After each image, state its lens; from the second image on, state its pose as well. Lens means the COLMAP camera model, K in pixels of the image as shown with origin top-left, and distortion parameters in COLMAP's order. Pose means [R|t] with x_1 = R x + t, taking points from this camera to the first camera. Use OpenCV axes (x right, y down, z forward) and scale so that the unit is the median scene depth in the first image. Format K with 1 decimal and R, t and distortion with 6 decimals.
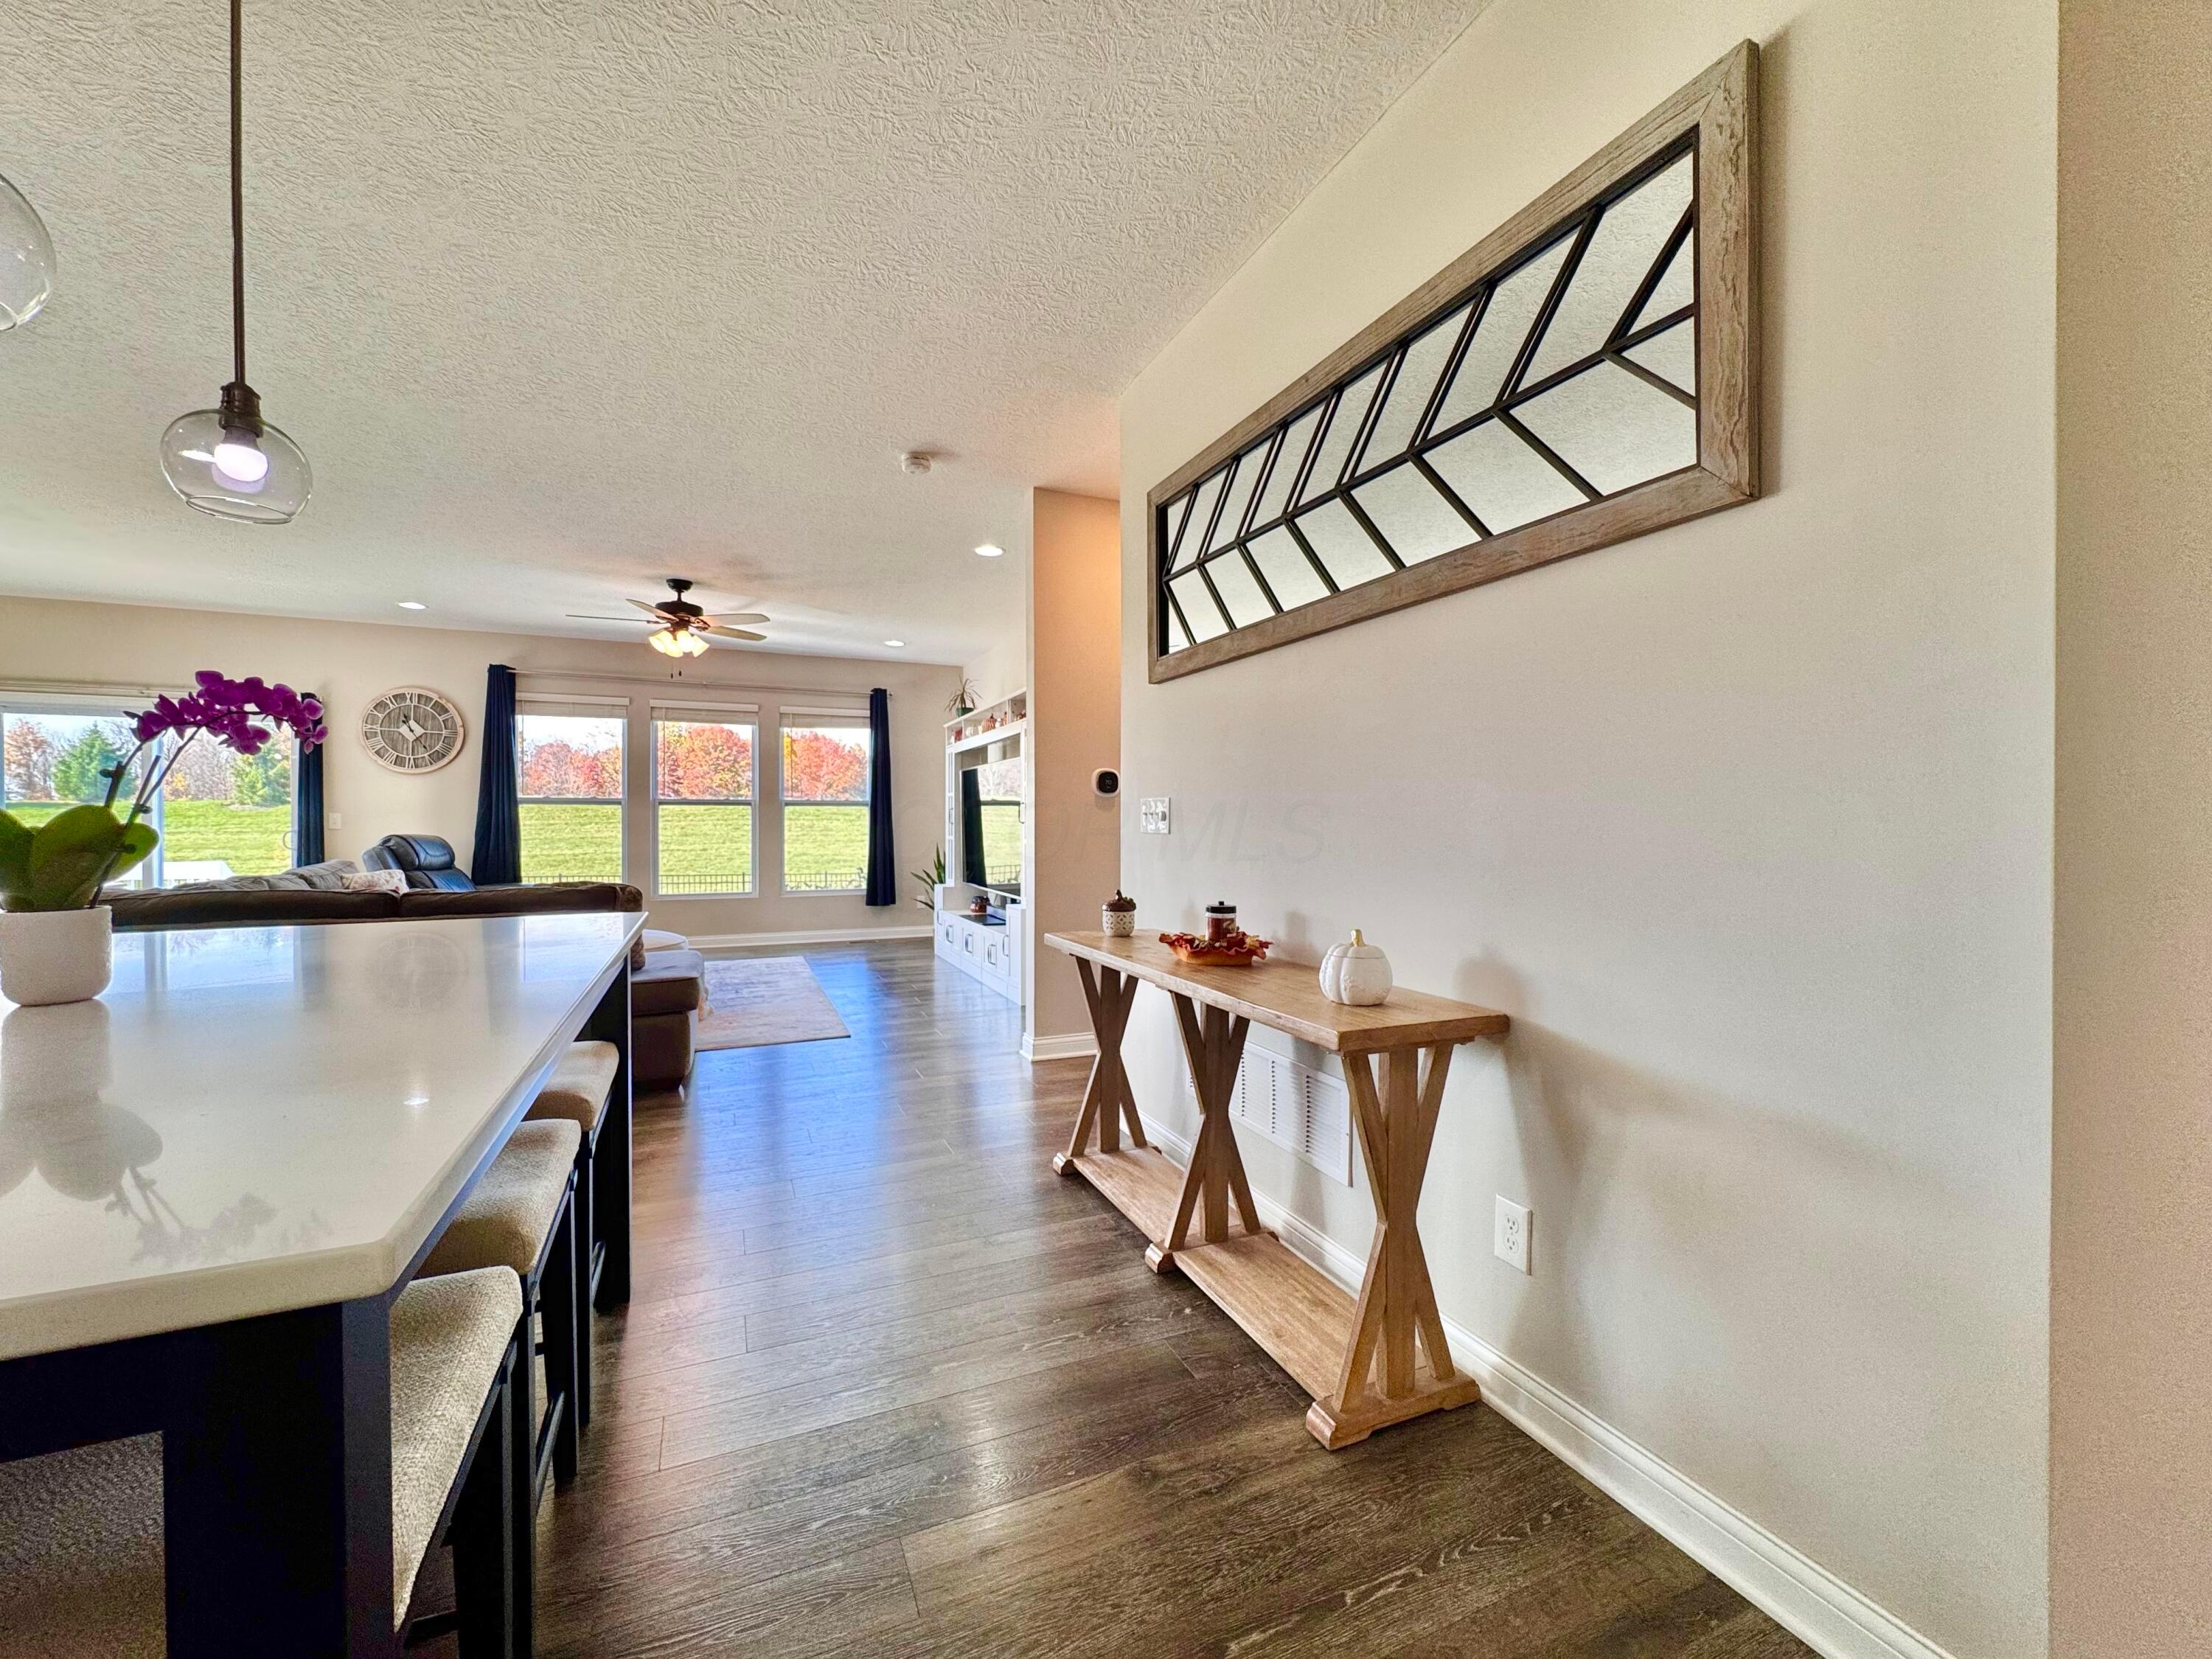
lens RADIAL K [[885.4, 0, 1107.3], [0, 885.4, 829.3], [0, 0, 1]] dist [-0.002266, 0.000271]
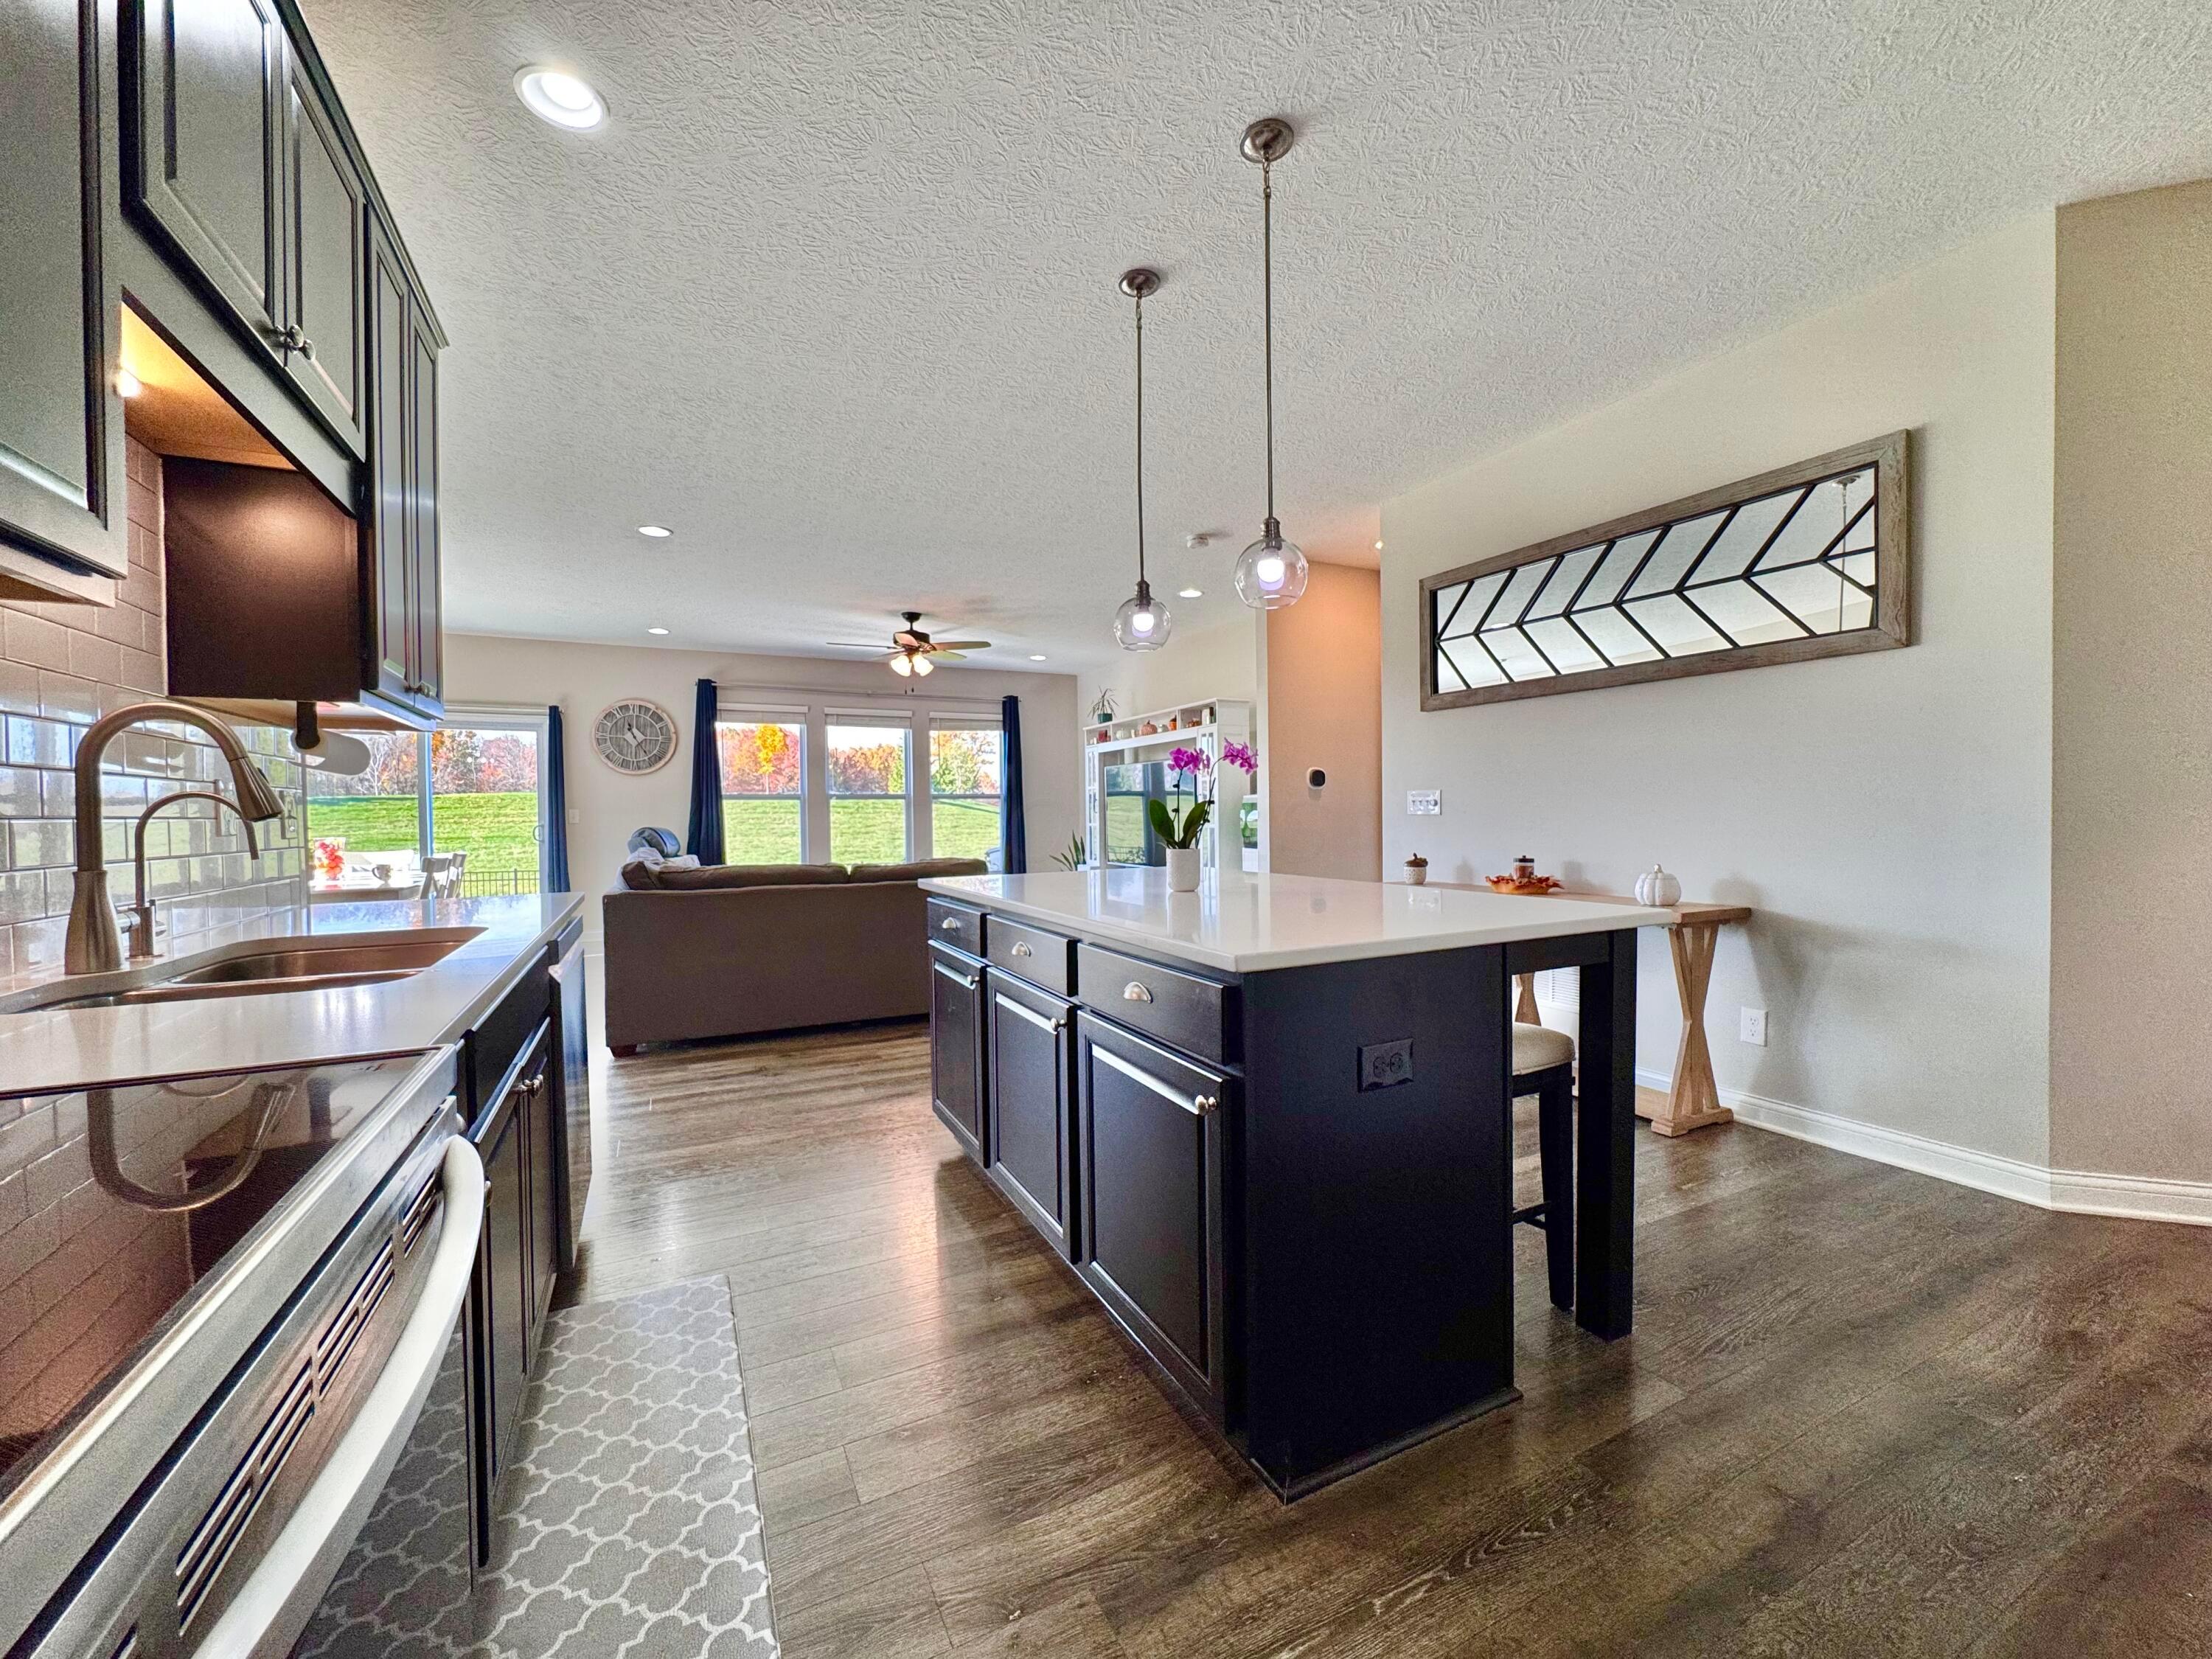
lens RADIAL K [[885.4, 0, 1107.3], [0, 885.4, 829.3], [0, 0, 1]] dist [-0.002266, 0.000271]
pose [[0.998829, -0.012376, 0.046769, -0.543319], [0.011848, 0.999863, 0.011564, 0.005813], [-0.046905, -0.010996, 0.998839, -0.432283]]
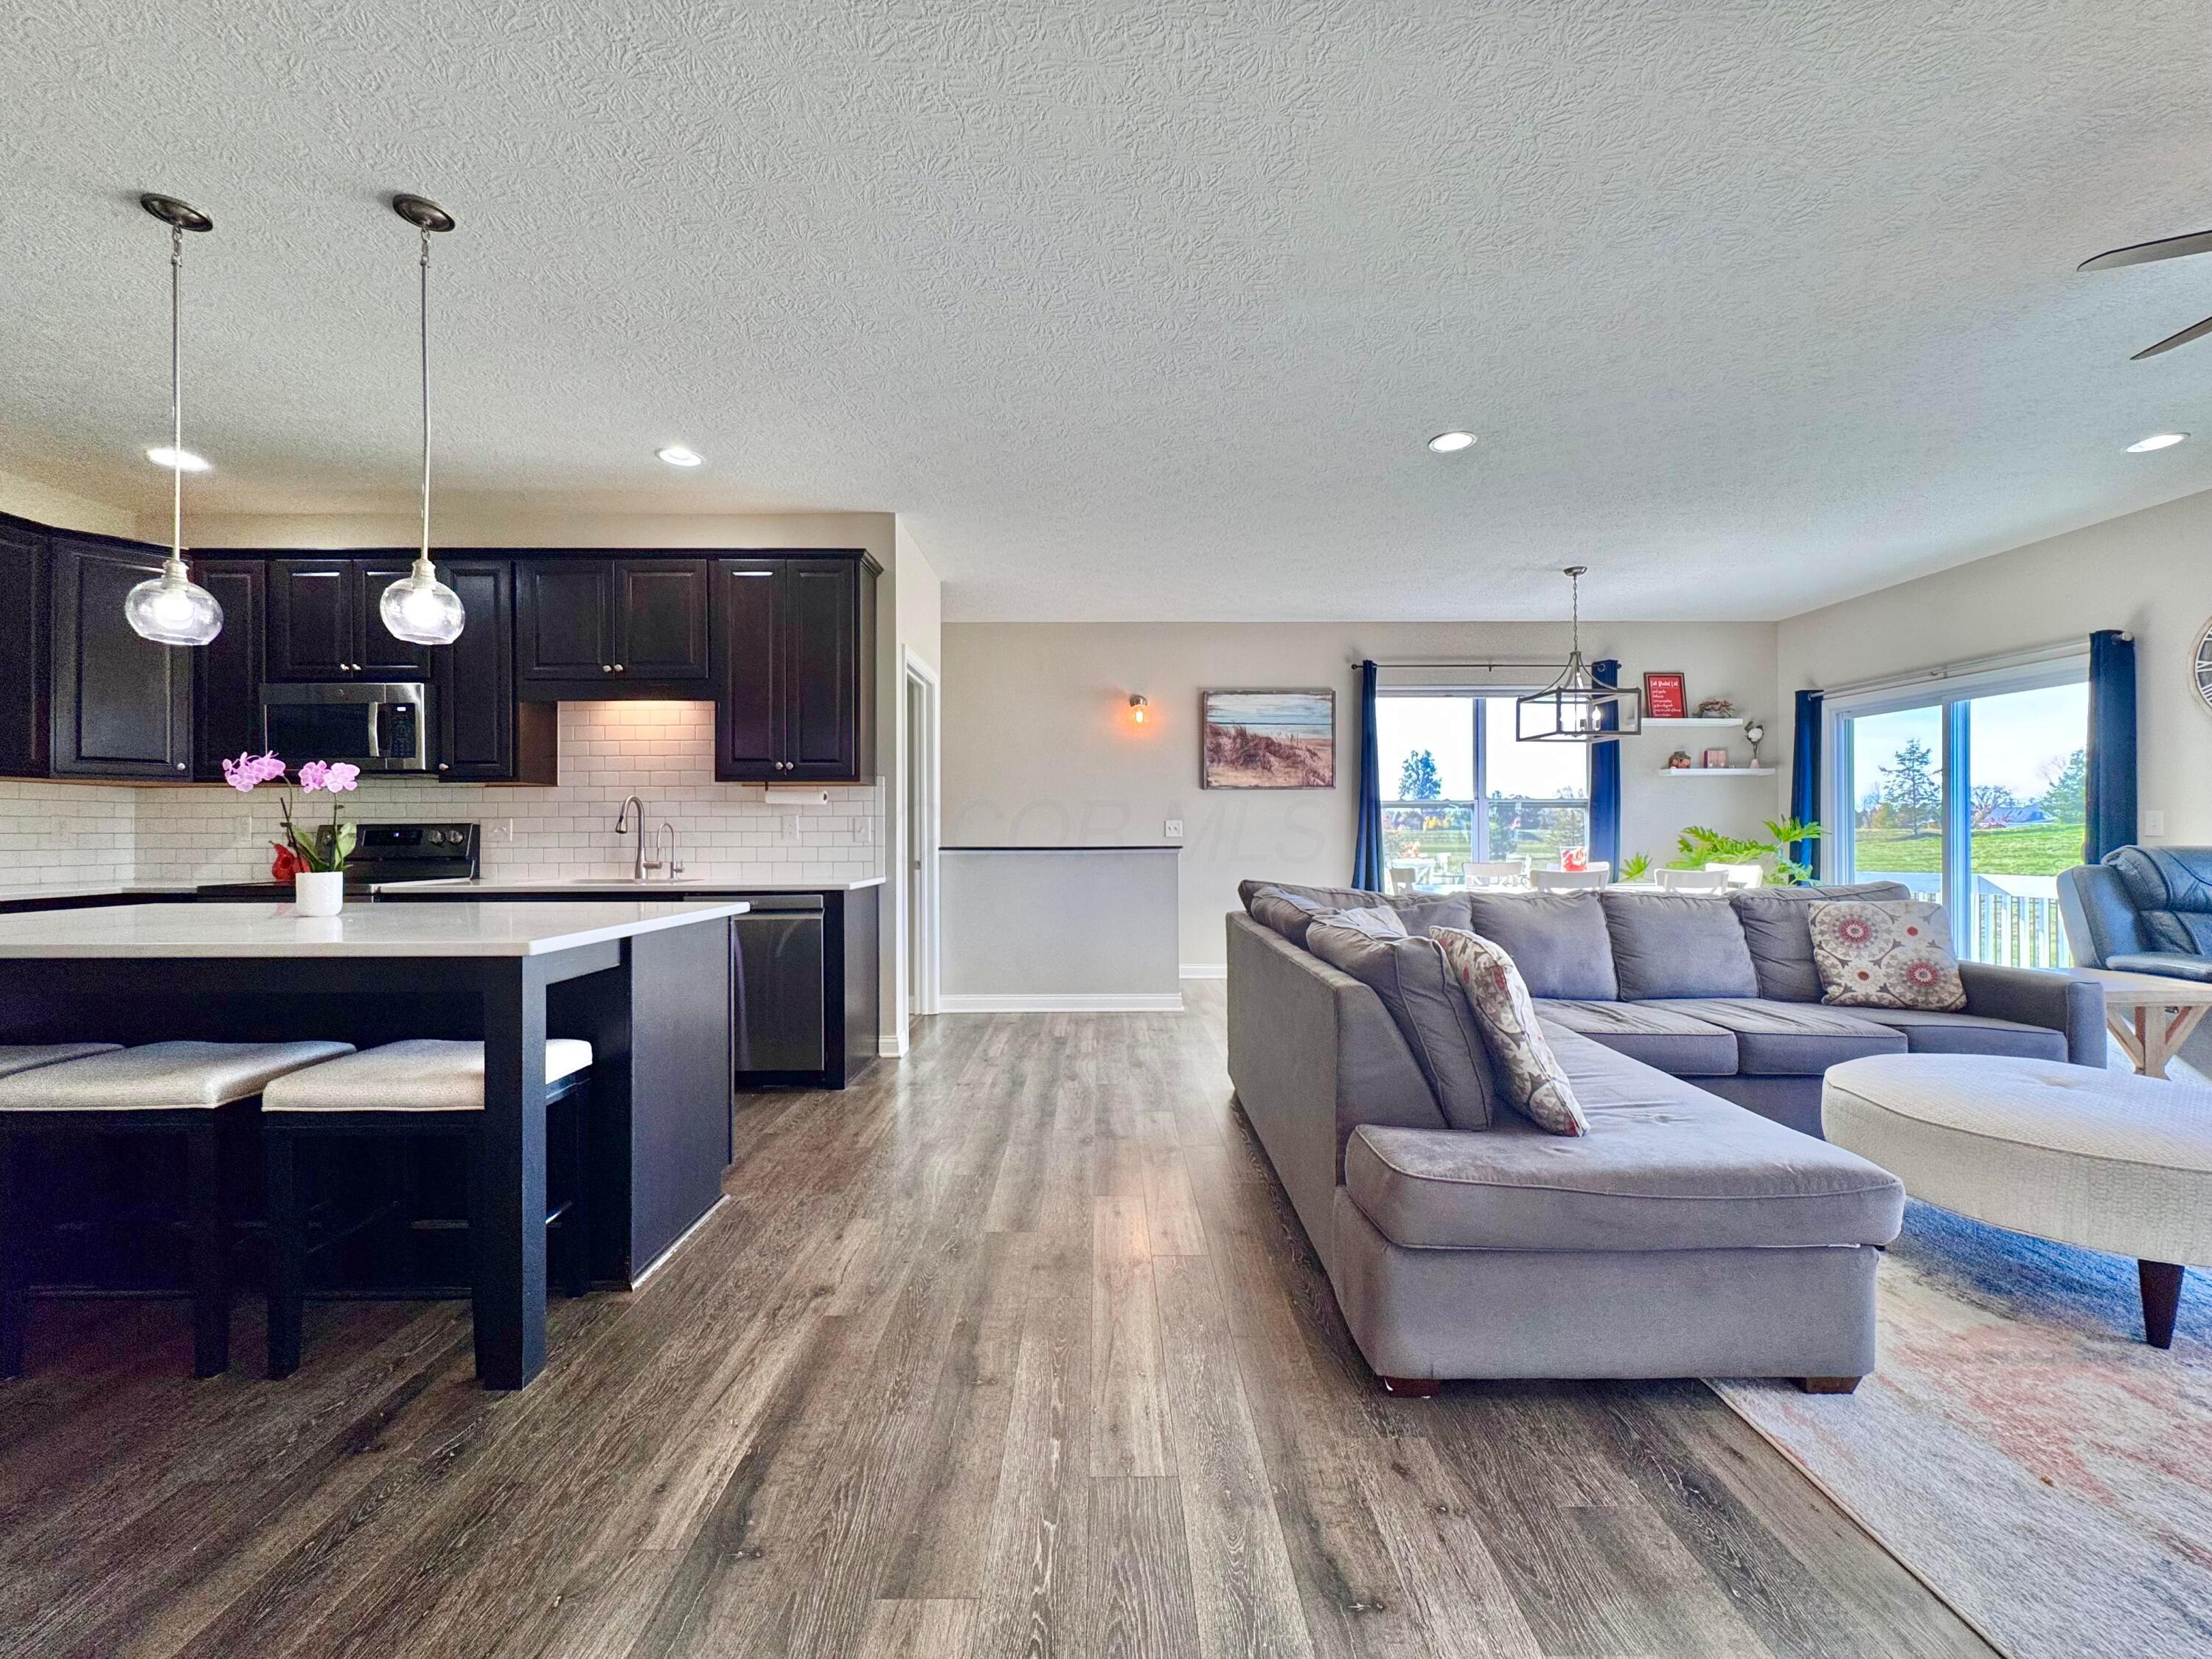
lens RADIAL K [[885.4, 0, 1107.3], [0, 885.4, 829.3], [0, 0, 1]] dist [-0.002266, 0.000271]
pose [[-0.396710, -0.001571, -0.917943, 0.003794], [-0.003567, 0.999994, -0.000170, -0.007477], [0.917937, 0.003207, -0.396713, 1.315296]]
